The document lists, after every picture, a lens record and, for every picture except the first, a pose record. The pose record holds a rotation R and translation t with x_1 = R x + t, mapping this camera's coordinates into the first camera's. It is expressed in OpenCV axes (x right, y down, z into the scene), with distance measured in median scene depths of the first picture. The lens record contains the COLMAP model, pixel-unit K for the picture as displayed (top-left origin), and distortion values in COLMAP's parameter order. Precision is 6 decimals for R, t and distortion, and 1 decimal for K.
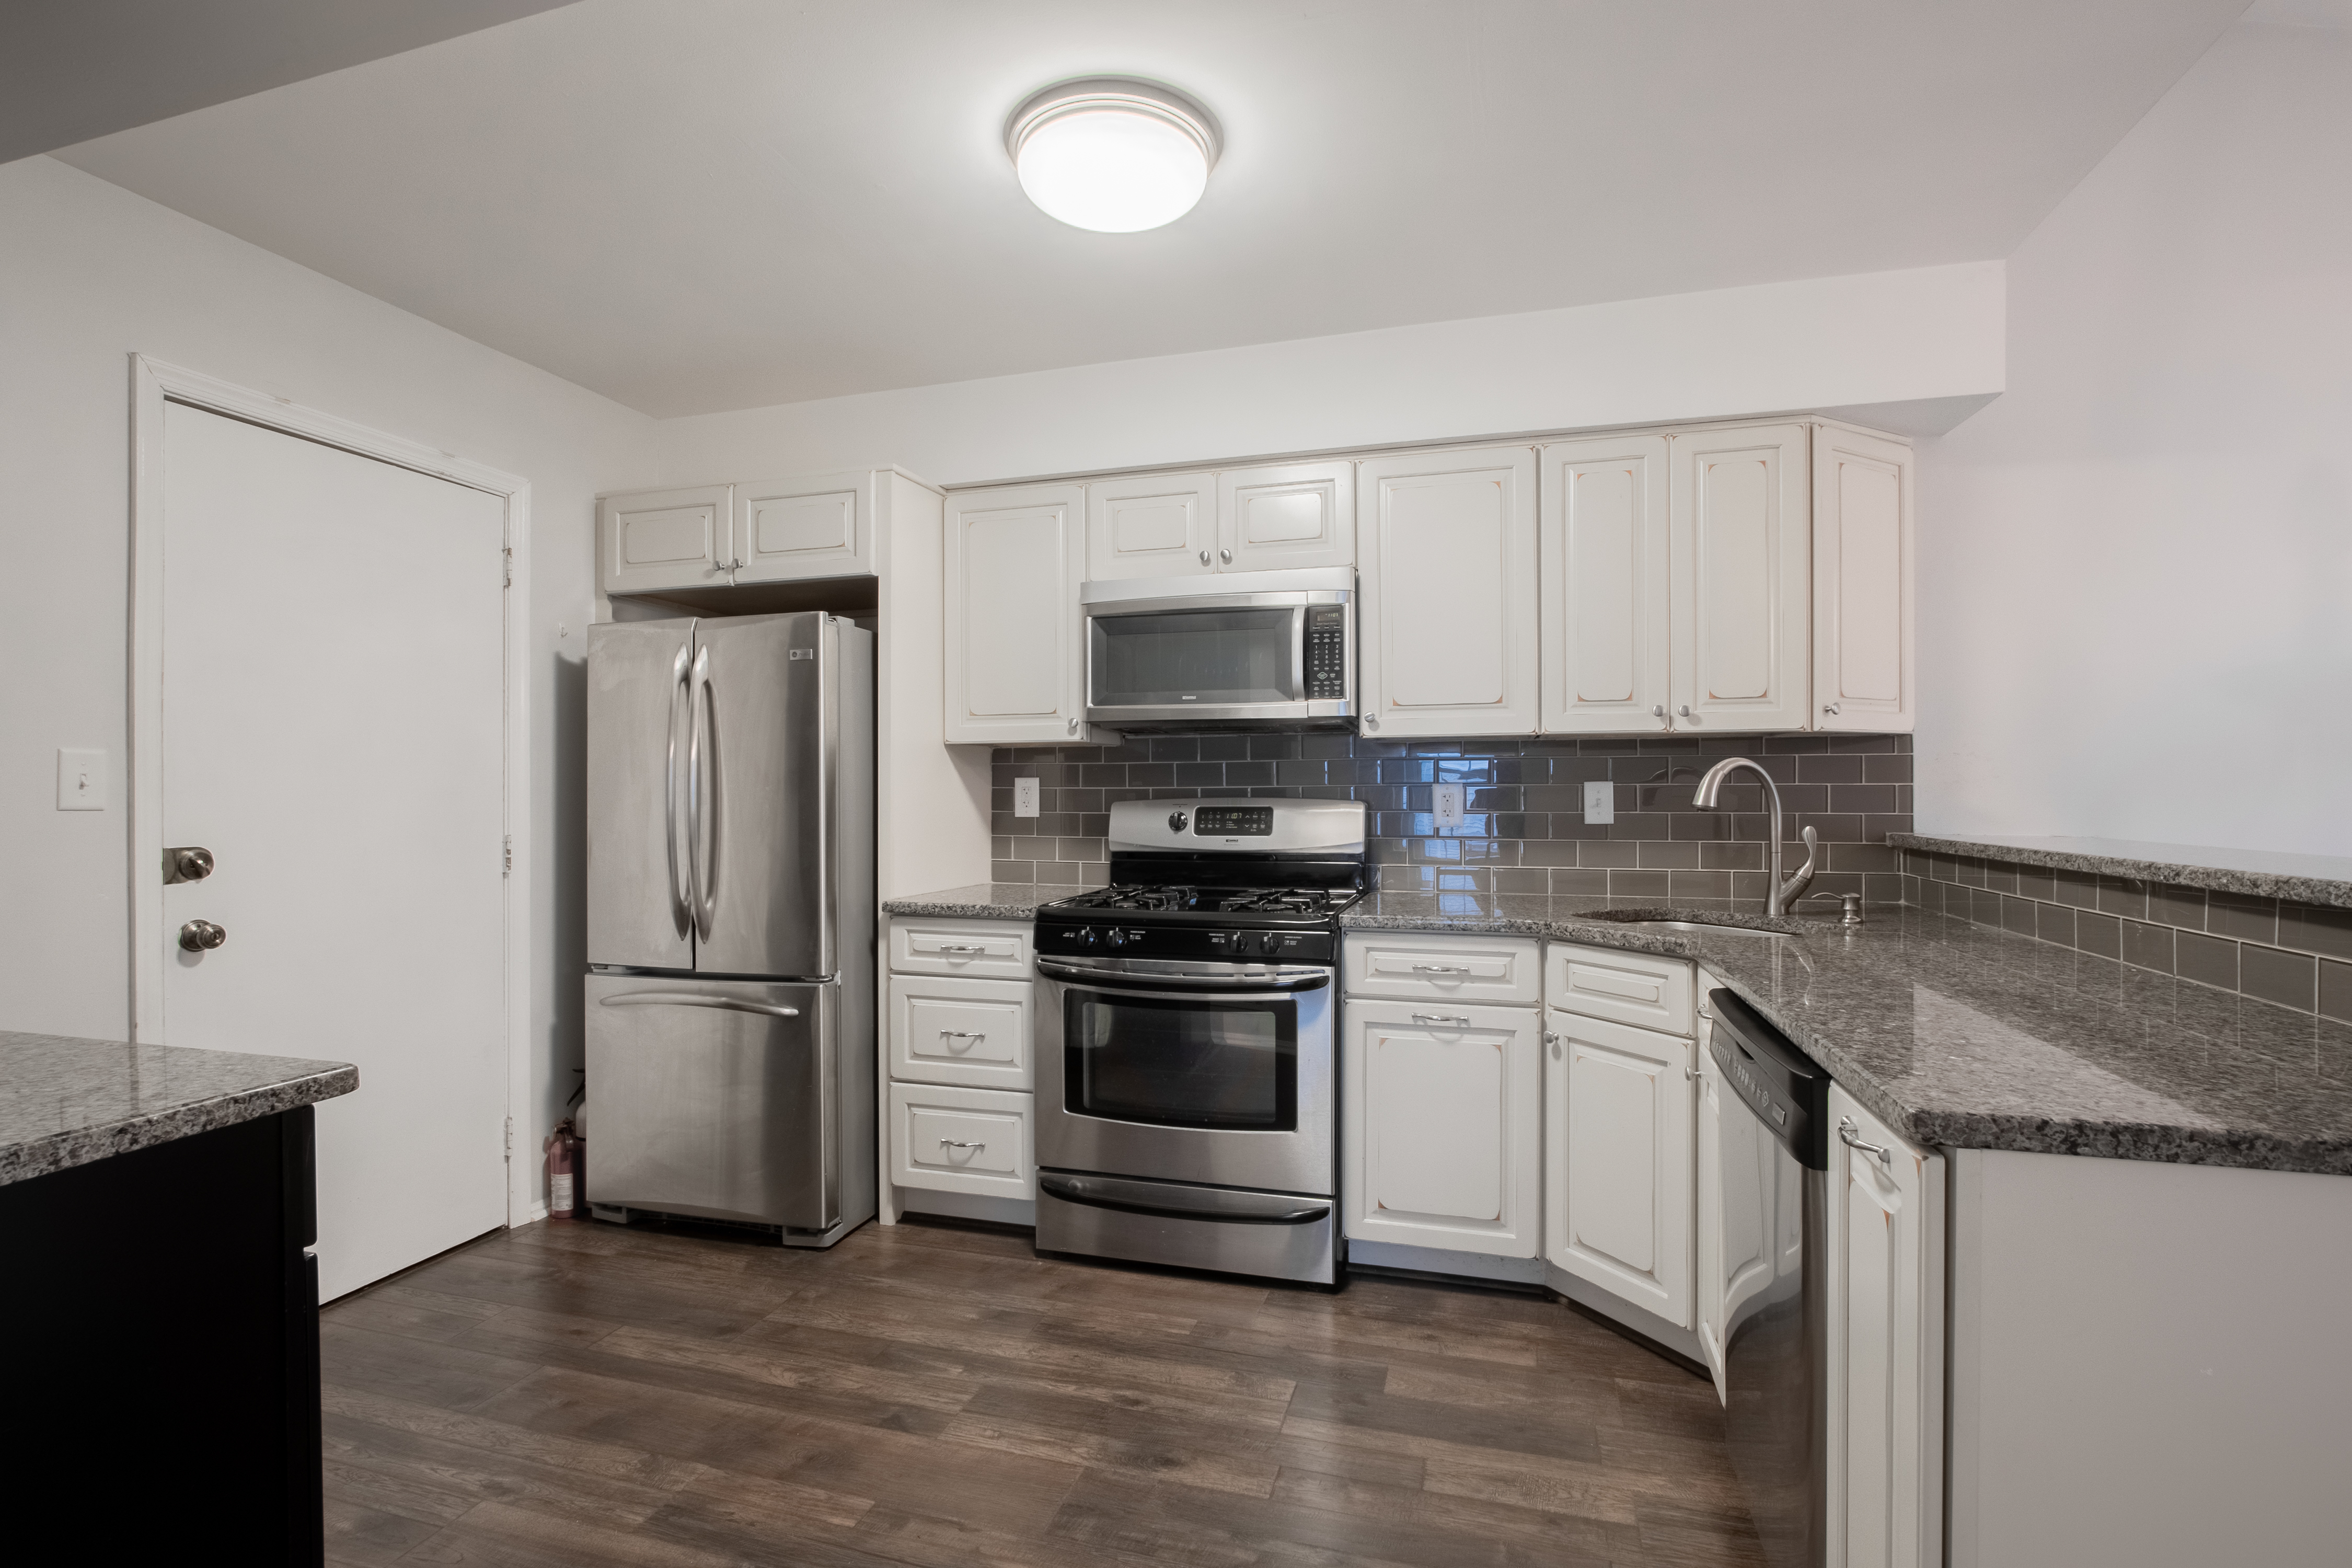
lens RADIAL K [[1091.5, 0, 1179.8], [0, 1091.5, 797.3], [0, 0, 1]] dist [-0.004053, -0.002501]
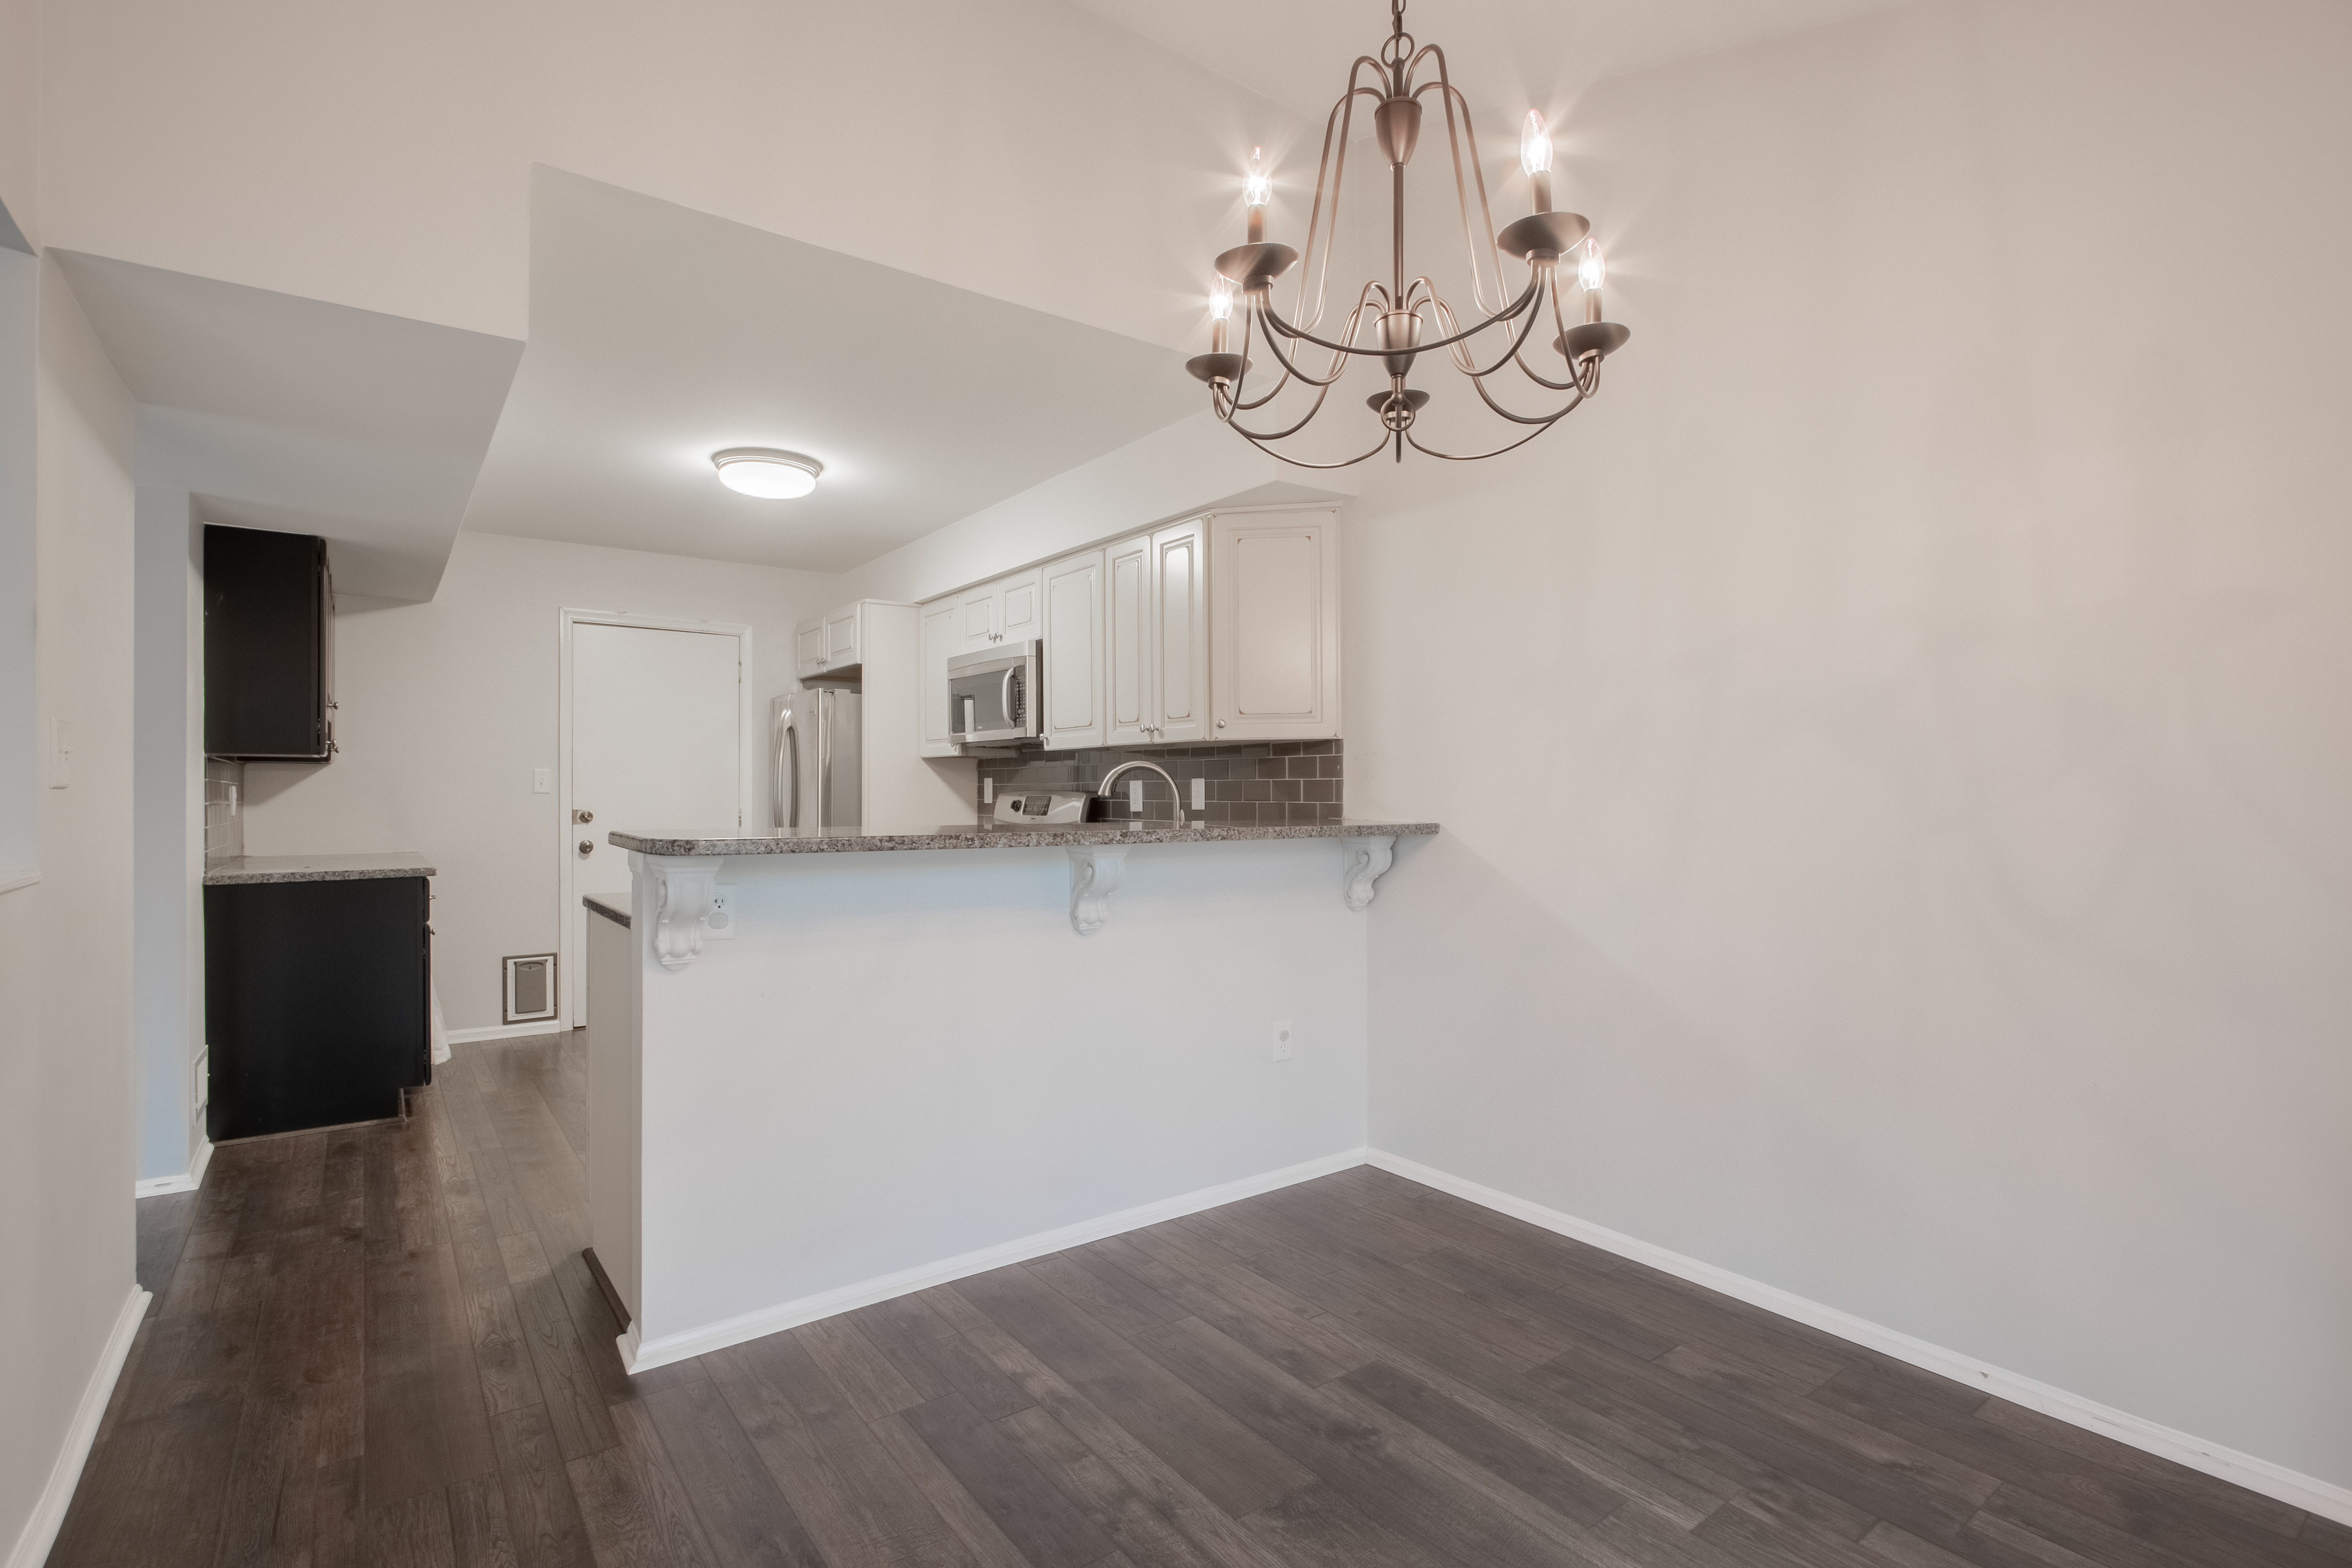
lens RADIAL K [[1093.4, 0, 1158.0], [0, 1093.4, 763.8], [0, 0, 1]] dist [-0.023945, 0.003404]
pose [[0.782391, -0.013914, -0.622632, 1.258208], [-0.004506, 0.999598, -0.028000, 0.005062], [0.622771, 0.024712, 0.782013, -0.066072]]
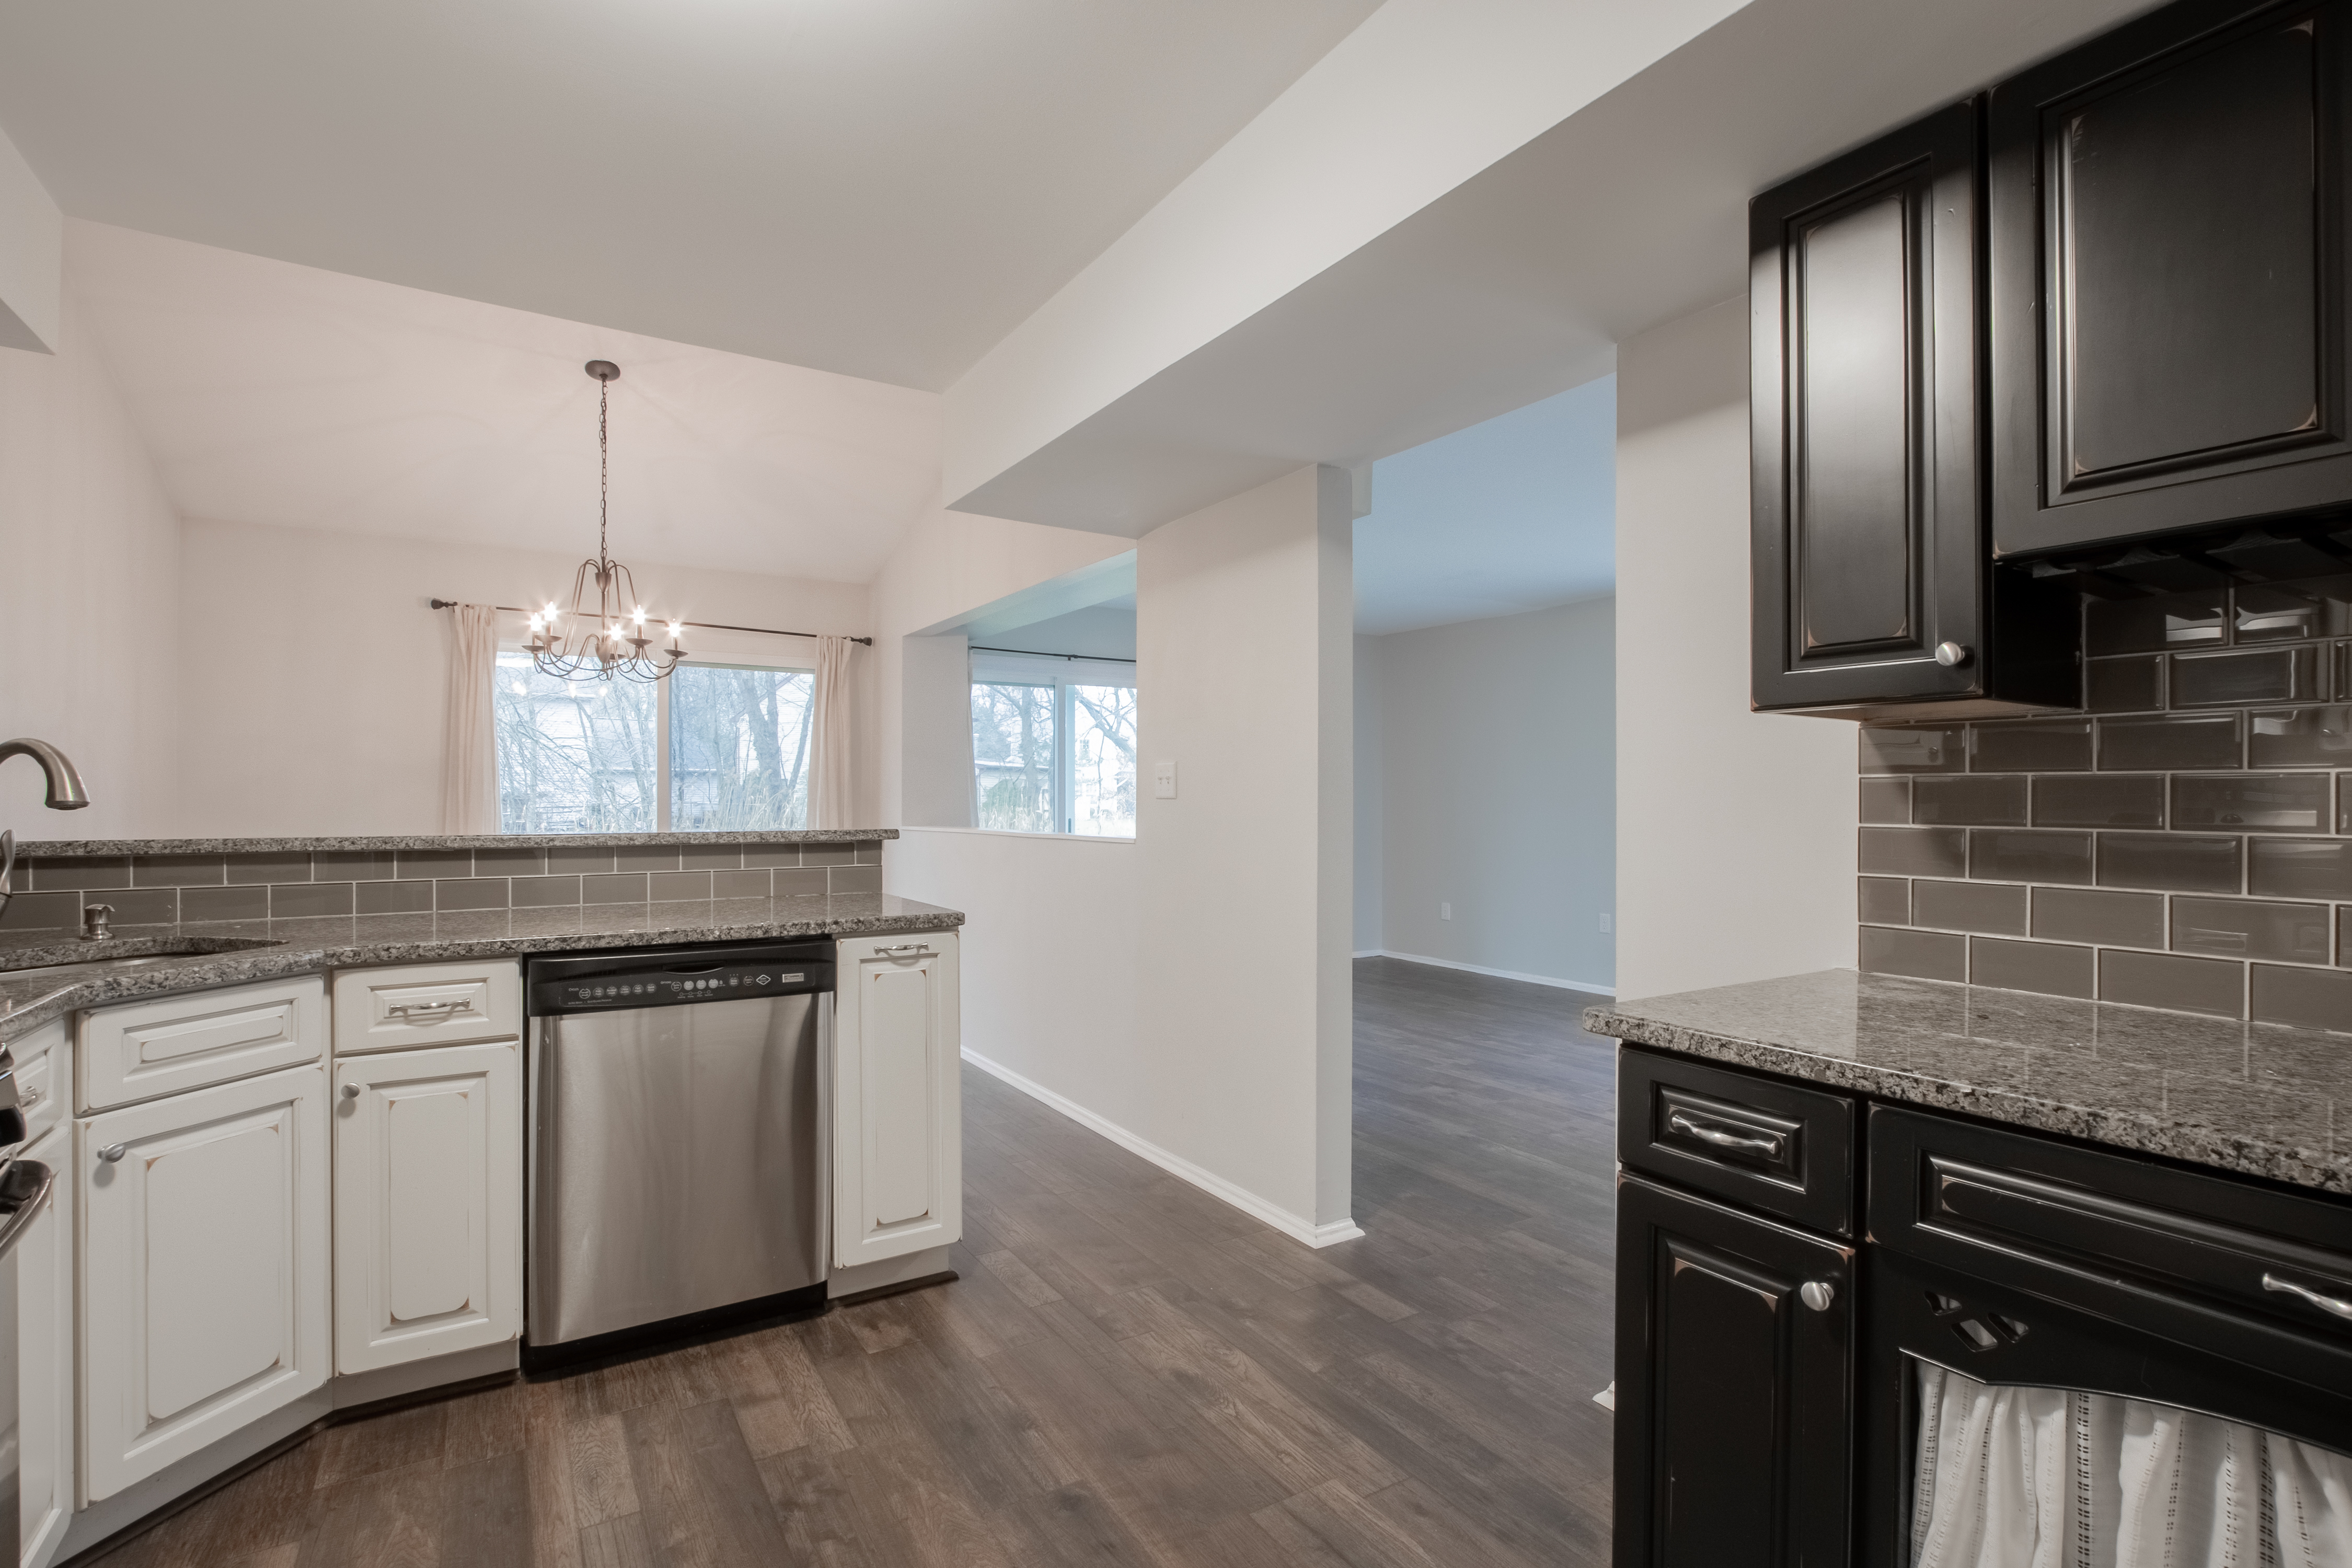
lens RADIAL K [[1091.5, 0, 1171.9], [0, 1091.5, 798.3], [0, 0, 1]] dist [-0.004053, -0.002501]
pose [[-0.739017, 0.003102, 0.673679, -0.528707], [0.002547, 0.999995, -0.001811, 0.006752], [-0.673682, 0.000377, -0.739022, 0.953770]]
